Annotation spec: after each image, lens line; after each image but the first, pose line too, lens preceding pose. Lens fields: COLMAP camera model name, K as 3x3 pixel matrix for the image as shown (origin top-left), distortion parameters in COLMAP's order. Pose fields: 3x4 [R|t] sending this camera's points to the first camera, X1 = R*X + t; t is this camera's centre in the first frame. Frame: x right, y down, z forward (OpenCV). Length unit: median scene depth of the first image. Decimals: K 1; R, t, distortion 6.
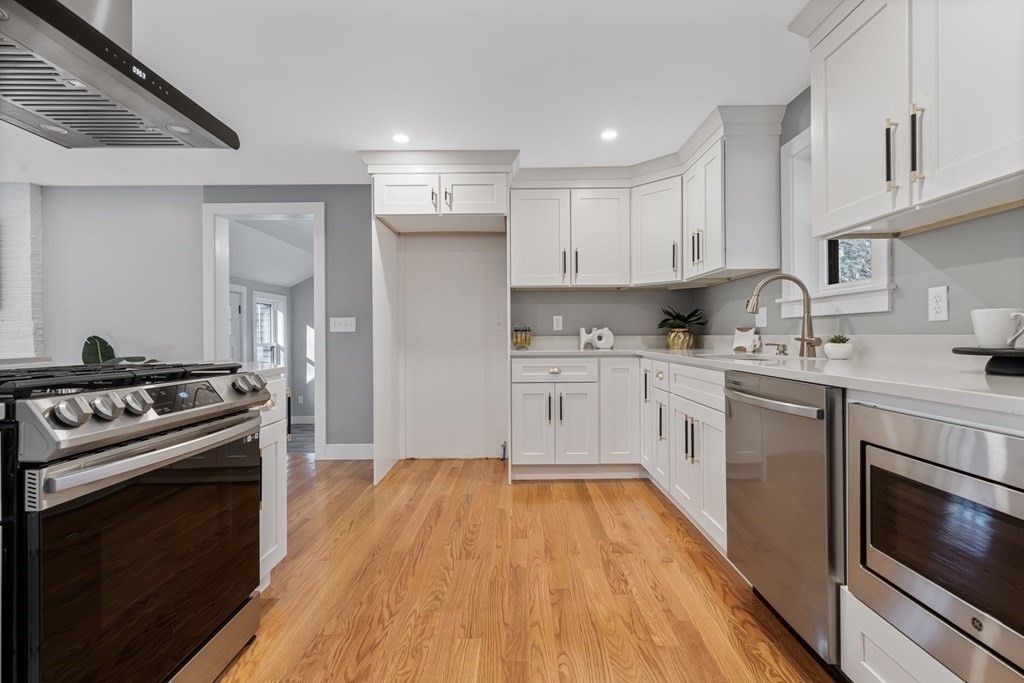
lens RADIAL K [[437.3, 0, 523.2], [0, 437.3, 339.2], [0, 0, 1]] dist [-0.000136, 0.000247]
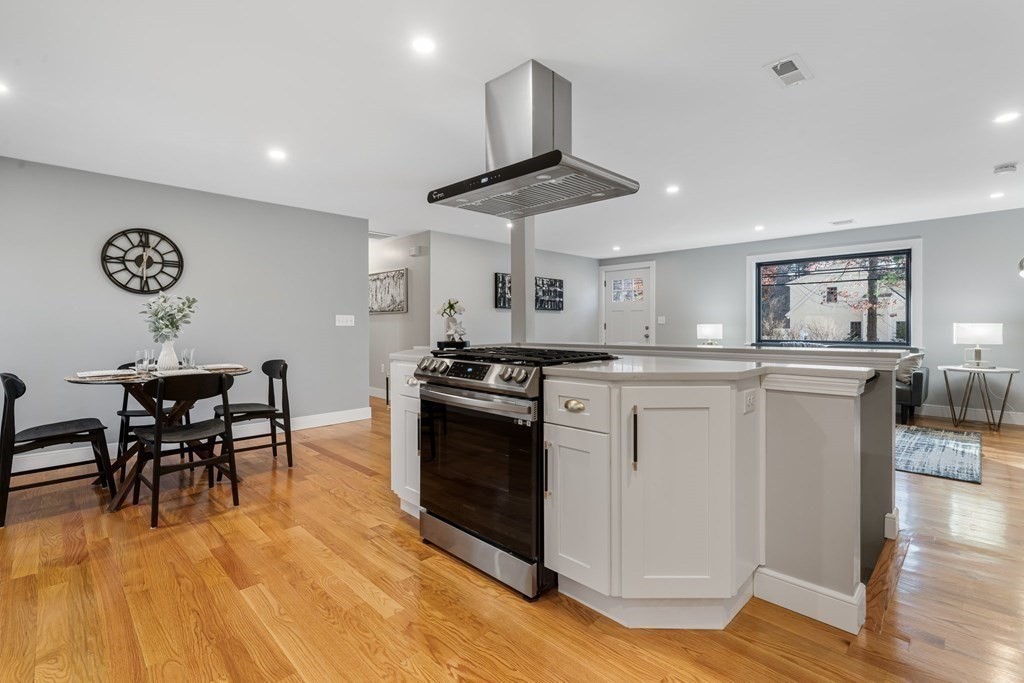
lens RADIAL K [[473.8, 0, 513.0], [0, 473.8, 331.9], [0, 0, 1]] dist [0.000805, 0.000068]
pose [[-0.720327, 0.012833, -0.693516, 0.178404], [-0.000785, 0.999813, 0.019317, -0.026514], [0.693634, 0.014459, -0.720182, 1.276965]]
